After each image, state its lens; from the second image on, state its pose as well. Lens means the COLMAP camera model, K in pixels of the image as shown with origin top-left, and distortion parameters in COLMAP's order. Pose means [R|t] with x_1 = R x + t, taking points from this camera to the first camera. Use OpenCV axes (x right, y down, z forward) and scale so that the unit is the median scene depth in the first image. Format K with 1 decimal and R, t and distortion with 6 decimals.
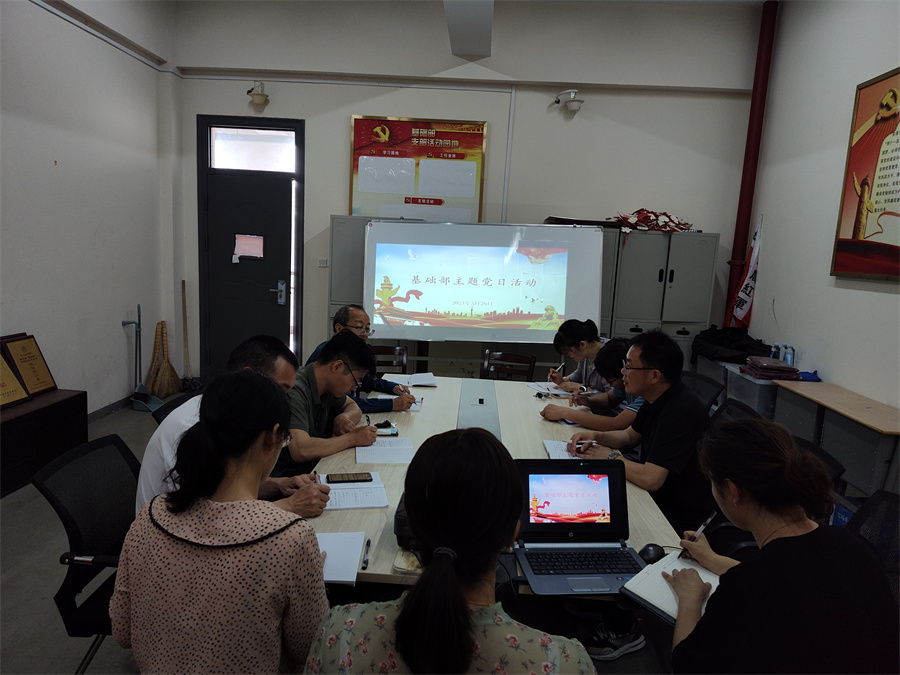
lens RADIAL K [[587.4, 0, 450.0], [0, 587.4, 337.5], [0, 0, 1]] dist [0.039356, -0.055485]
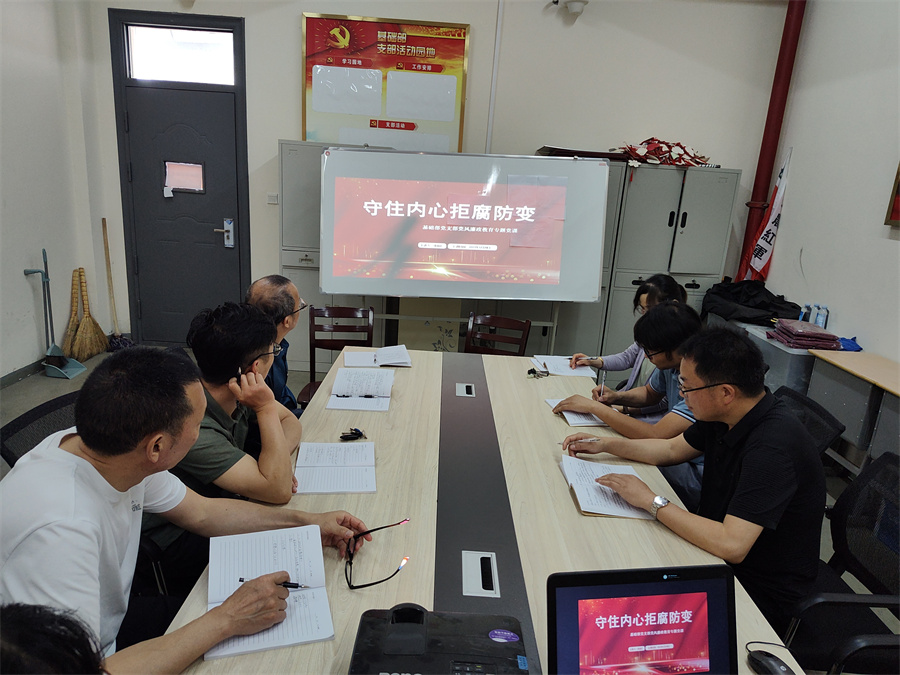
lens RADIAL K [[587.4, 0, 450.0], [0, 587.4, 337.5], [0, 0, 1]] dist [0.039356, -0.055485]
pose [[0.998785, -0.000368, 0.049287, -0.005621], [-0.005169, 0.993676, 0.112165, -0.028711], [-0.049017, -0.112284, 0.992467, 0.146397]]
